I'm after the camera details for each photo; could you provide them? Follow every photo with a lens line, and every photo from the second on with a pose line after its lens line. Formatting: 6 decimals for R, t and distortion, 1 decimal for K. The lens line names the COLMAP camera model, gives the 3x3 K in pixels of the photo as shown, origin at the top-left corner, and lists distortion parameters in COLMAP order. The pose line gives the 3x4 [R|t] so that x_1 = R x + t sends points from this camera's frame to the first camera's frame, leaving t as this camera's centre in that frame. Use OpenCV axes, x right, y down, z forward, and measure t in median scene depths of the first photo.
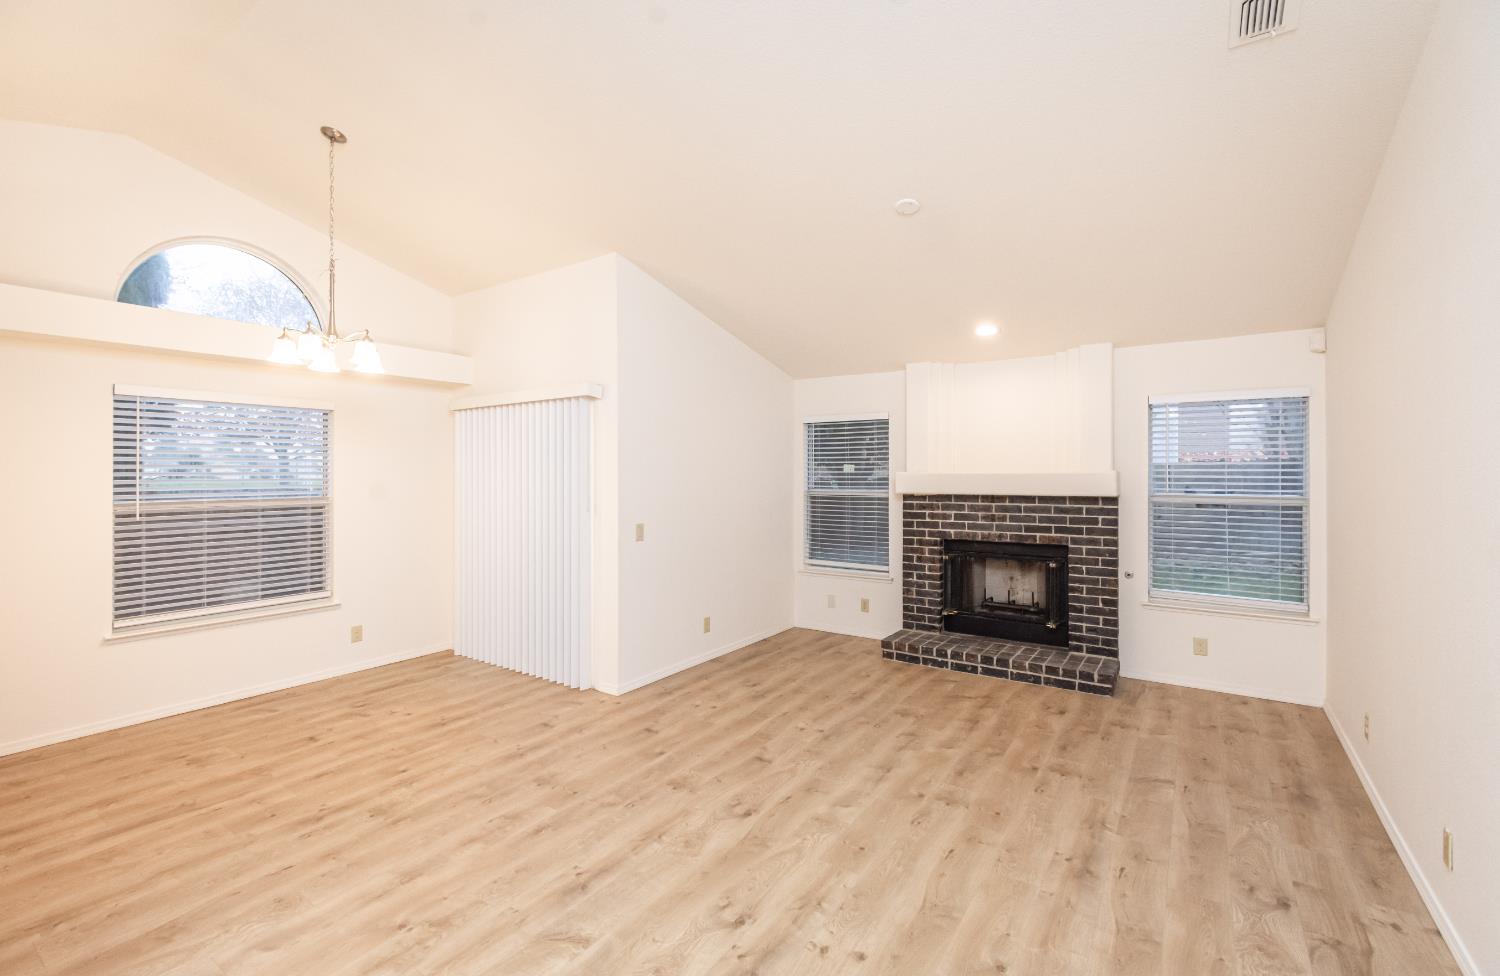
lens RADIAL K [[659.9, 0, 754.5], [0, 659.9, 467.1], [0, 0, 1]] dist [0.003122, -0.001275]
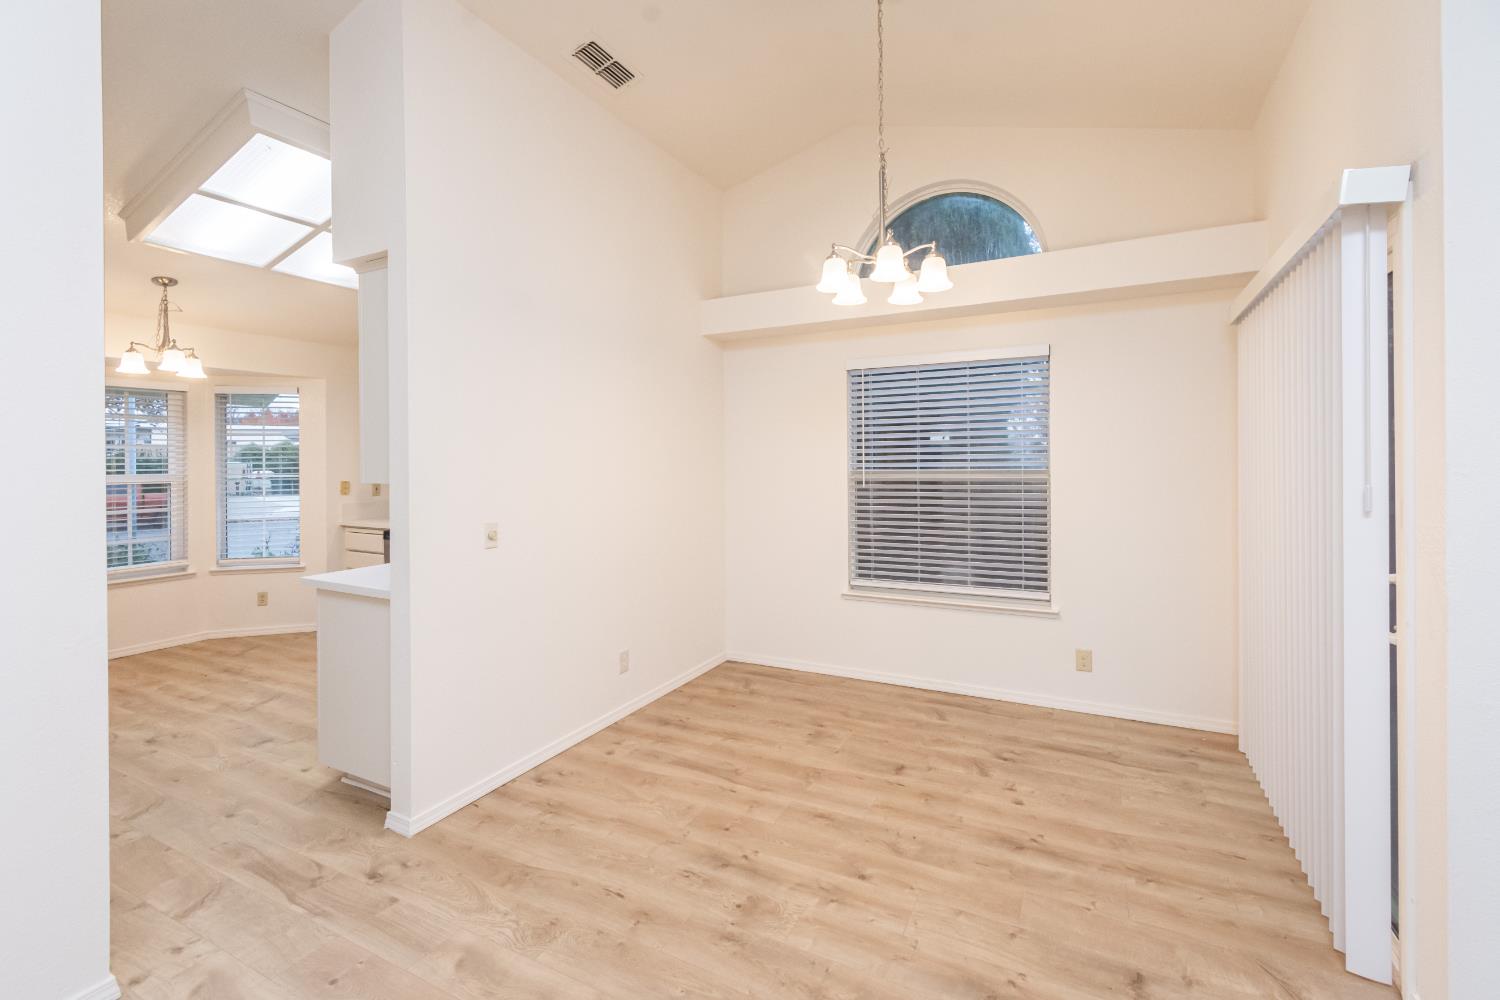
lens RADIAL K [[665.9, 0, 739.1], [0, 665.9, 465.4], [0, 0, 1]] dist [0.003473, -0.001562]
pose [[0.110945, 0.005246, -0.993813, 0.099005], [0.016444, 0.999839, 0.007113, 0.034451], [0.993690, -0.017131, 0.110841, 0.684128]]
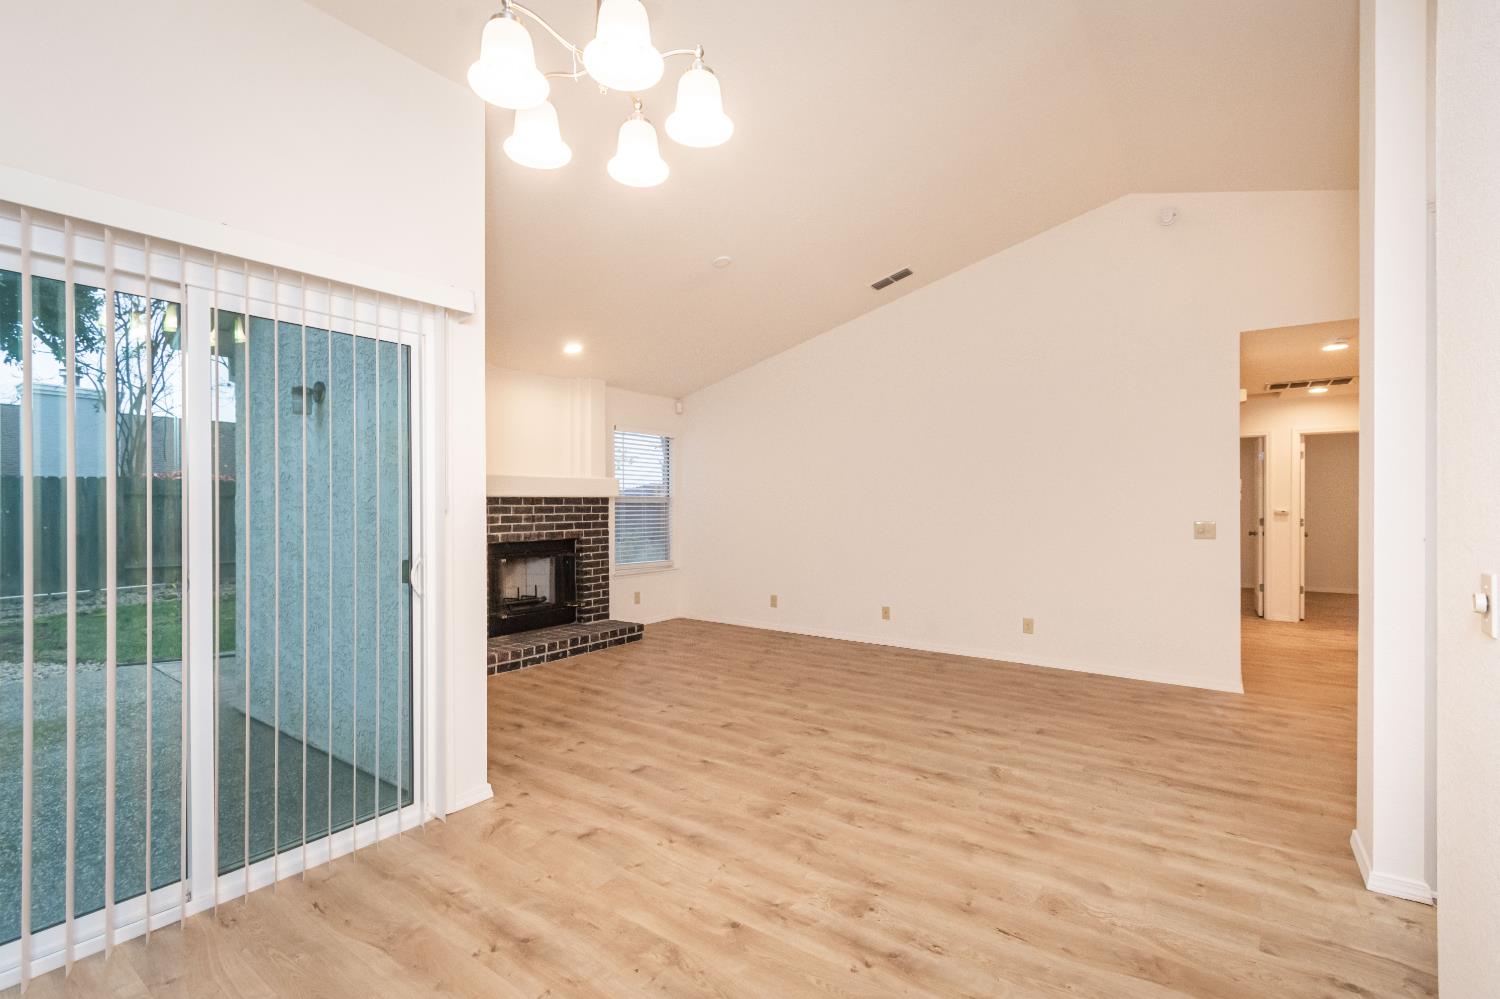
lens RADIAL K [[665.9, 0, 763.0], [0, 665.9, 503.2], [0, 0, 1]] dist [0.003473, -0.001562]
pose [[0.002934, 0.002311, 0.999993, -0.956558], [-0.006695, 0.999975, -0.002291, 0.068205], [-0.999973, -0.006689, 0.002949, 0.823505]]
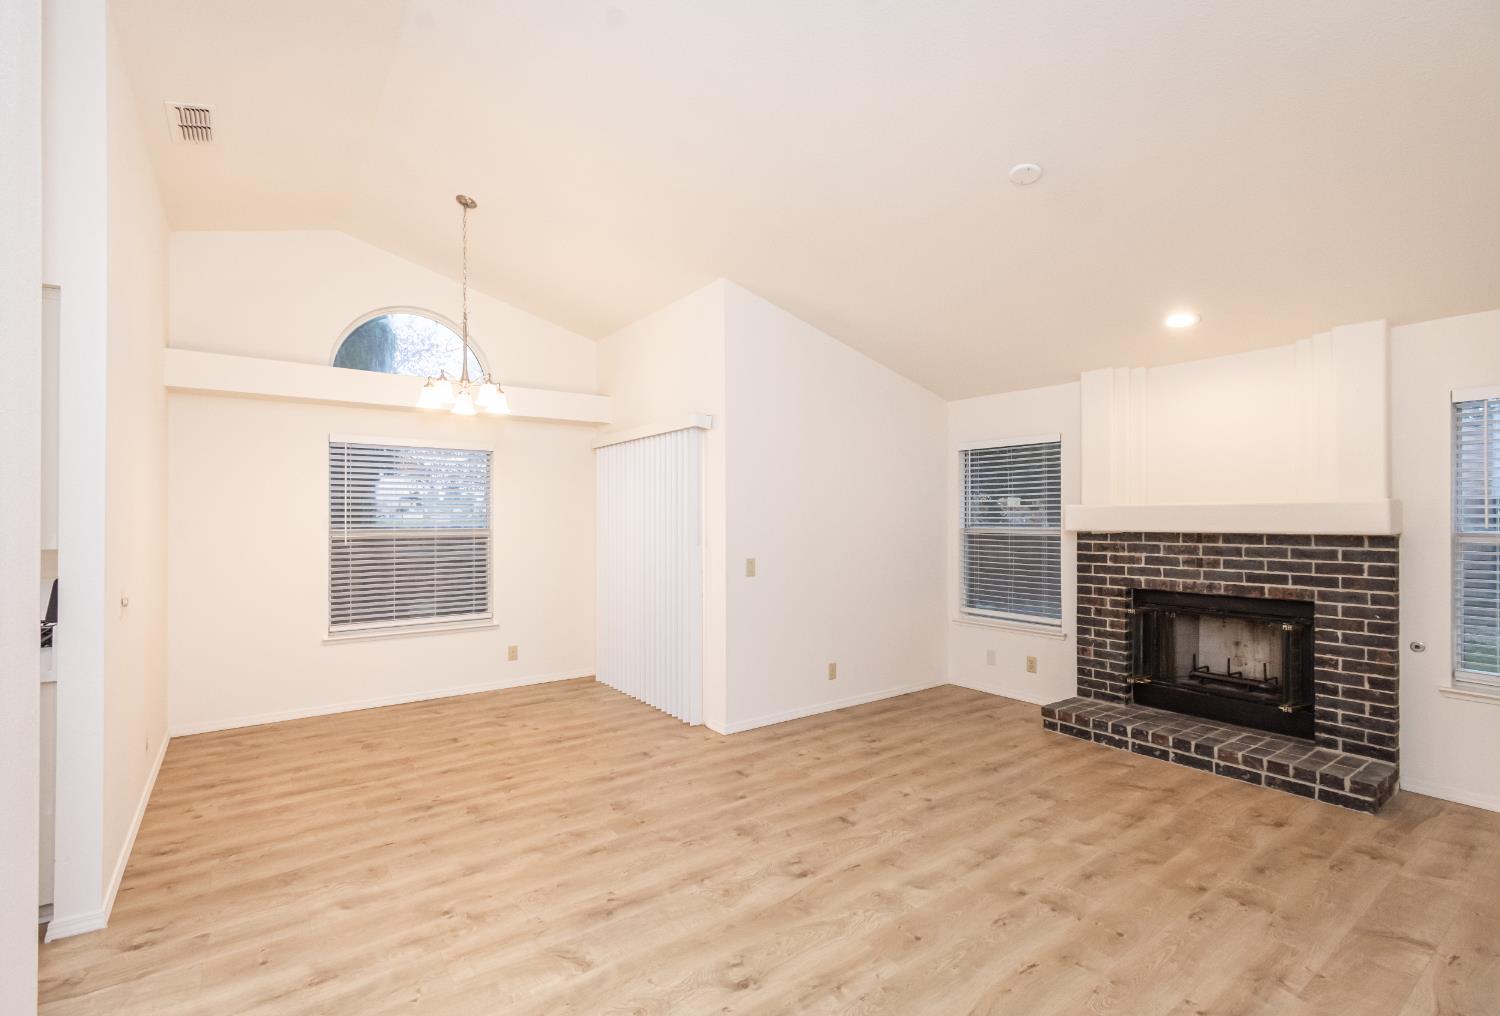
lens RADIAL K [[688.7, 0, 716.8], [0, 688.7, 511.7], [0, 0, 1]] dist [0.001768, -0.000252]
pose [[0.933965, -0.002261, -0.357358, 0.160640], [0.002297, 0.999997, -0.000326, 0.021302], [0.357358, -0.000517, 0.933967, 0.057400]]
